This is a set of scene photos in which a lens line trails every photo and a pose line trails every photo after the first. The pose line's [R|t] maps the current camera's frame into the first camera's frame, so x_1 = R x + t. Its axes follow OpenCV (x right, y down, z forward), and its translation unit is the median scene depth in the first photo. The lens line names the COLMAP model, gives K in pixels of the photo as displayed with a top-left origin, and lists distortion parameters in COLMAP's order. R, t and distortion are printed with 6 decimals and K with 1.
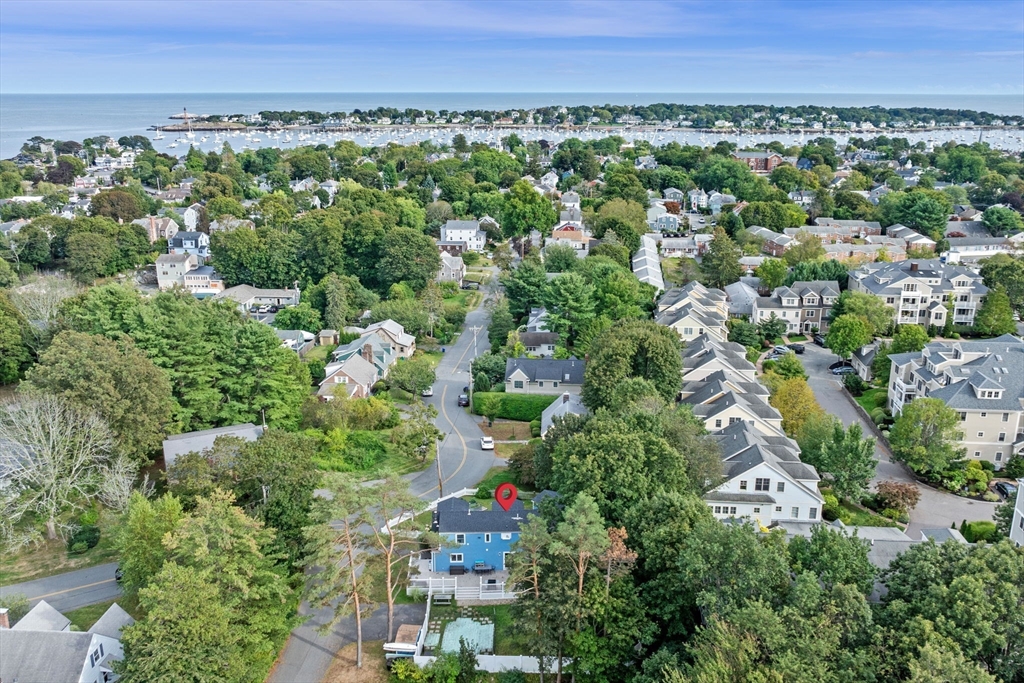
lens RADIAL K [[850.1, 0, 512.0], [0, 850.1, 341.5], [0, 0, 1]] dist [-0.016248, -0.016297]
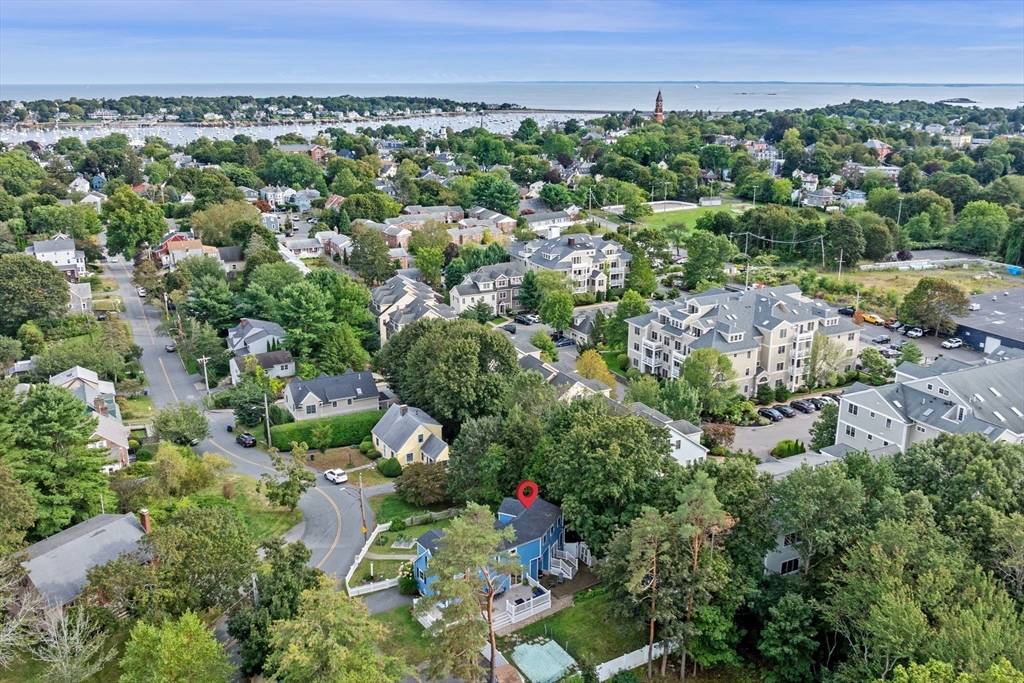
lens RADIAL K [[897.1, 0, 512.0], [0, 897.1, 341.5], [0, 0, 1]] dist [-0.012396, -0.018052]
pose [[0.839510, -0.150379, 0.522120, -0.121236], [0.152631, 0.987513, 0.039006, -0.009979], [-0.521466, 0.046945, 0.851980, 0.034464]]
